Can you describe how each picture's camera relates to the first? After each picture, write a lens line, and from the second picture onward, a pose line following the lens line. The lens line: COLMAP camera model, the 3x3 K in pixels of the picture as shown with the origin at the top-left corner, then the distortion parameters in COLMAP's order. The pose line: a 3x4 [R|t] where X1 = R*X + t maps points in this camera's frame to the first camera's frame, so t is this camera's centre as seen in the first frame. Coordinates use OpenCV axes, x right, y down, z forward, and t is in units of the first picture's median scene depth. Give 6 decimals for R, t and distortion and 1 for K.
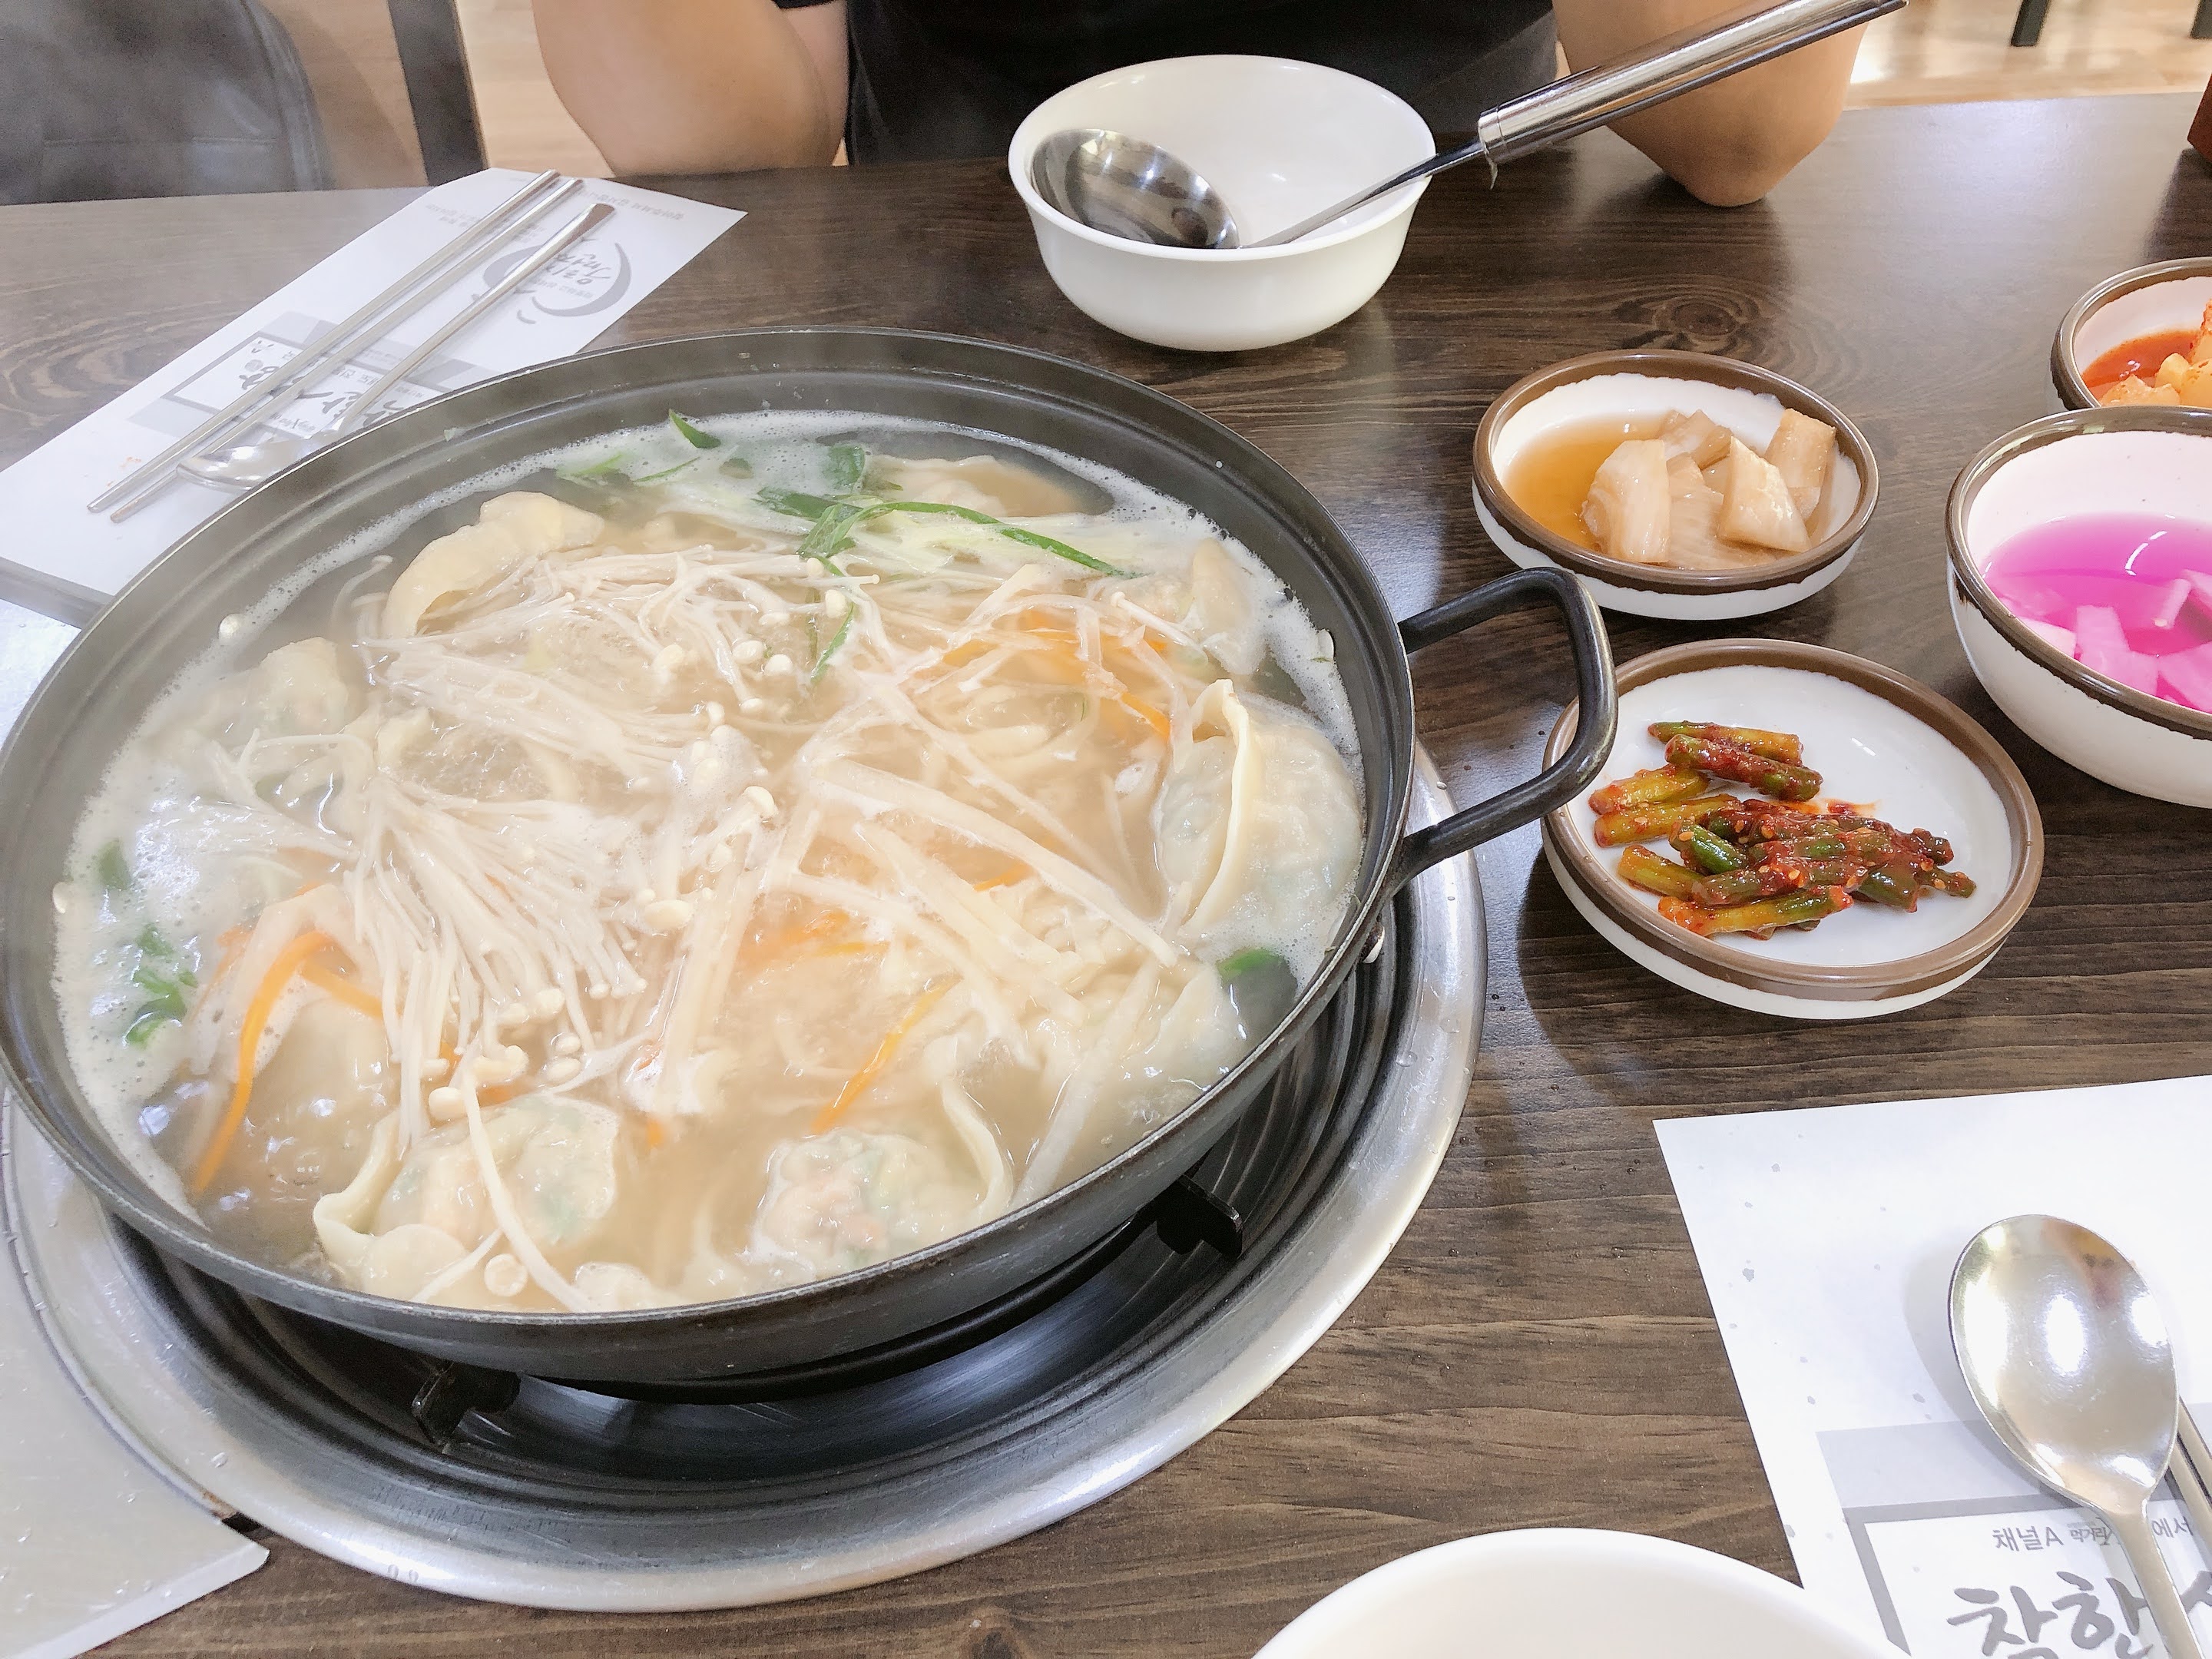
lens RADIAL K [[1814.0, 0, 1166.1], [0, 1814.0, 828.2], [0, 0, 1]] dist [0.013320, 0.003283]
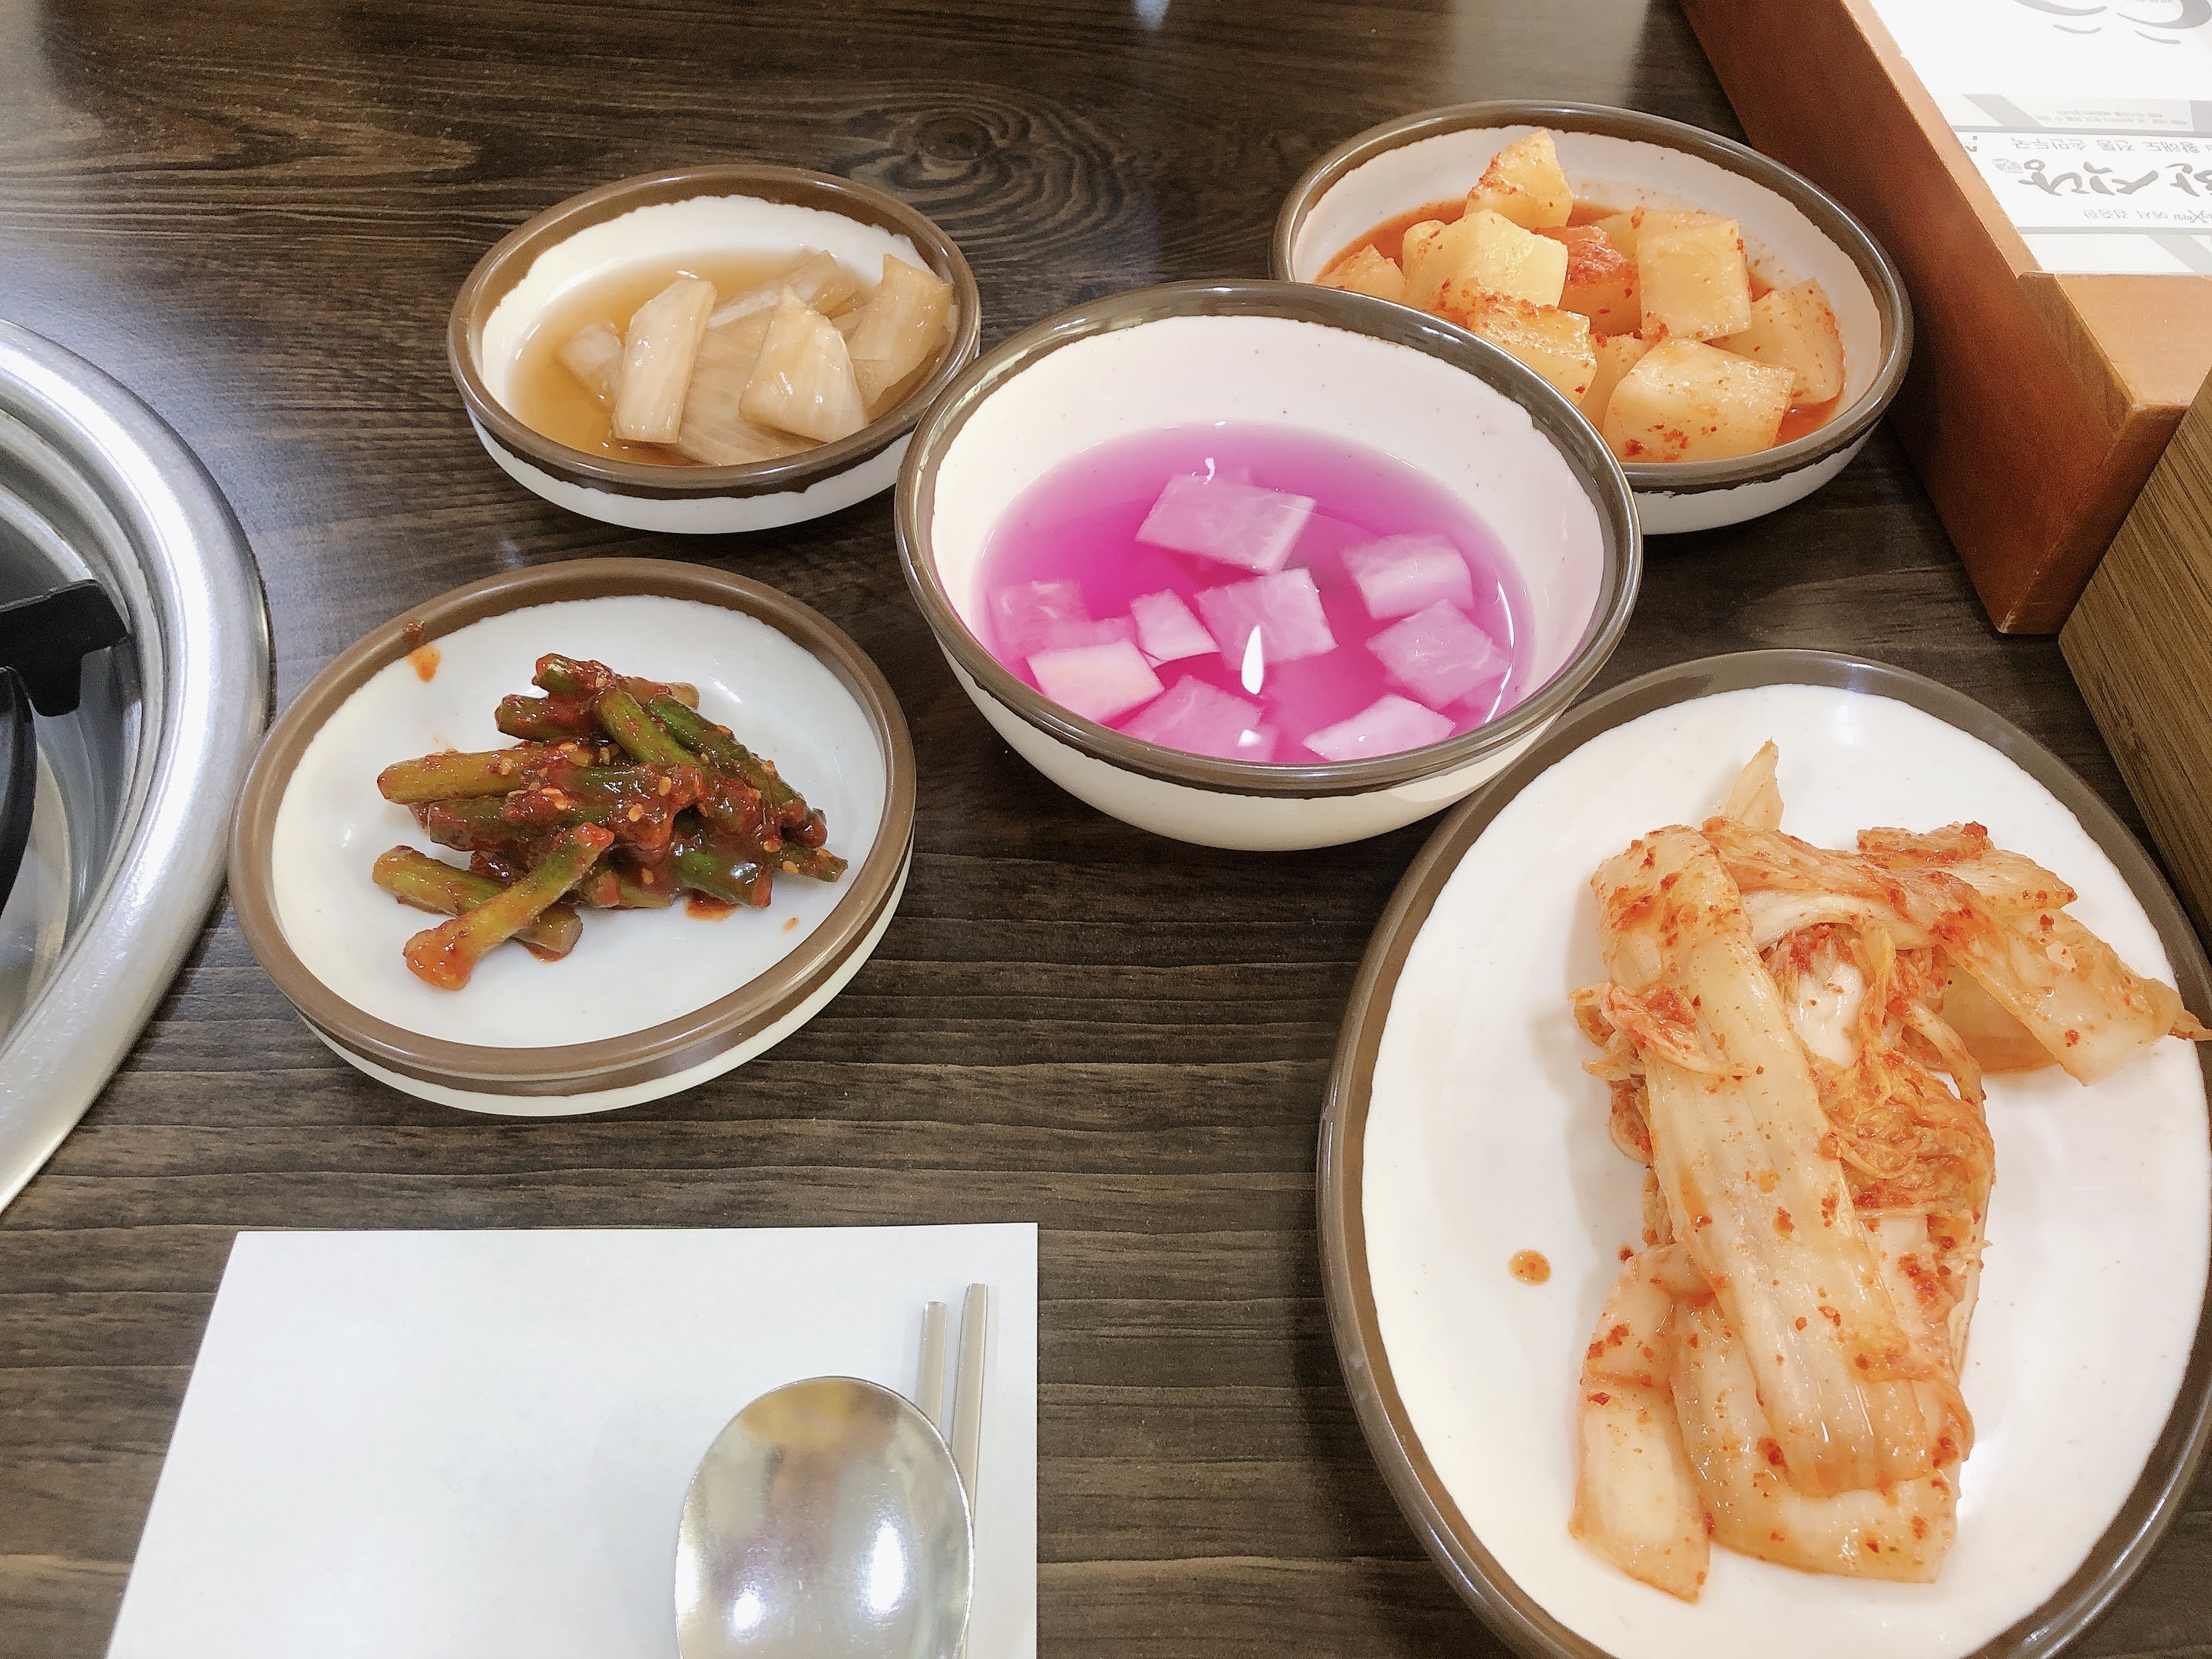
lens RADIAL K [[1814.0, 0, 1166.1], [0, 1814.0, 828.2], [0, 0, 1]] dist [0.013320, 0.003283]
pose [[0.997936, 0.056915, 0.029727, 0.398000], [-0.059110, 0.995116, 0.079064, -0.054020], [-0.025082, -0.080658, 0.996426, 0.201592]]
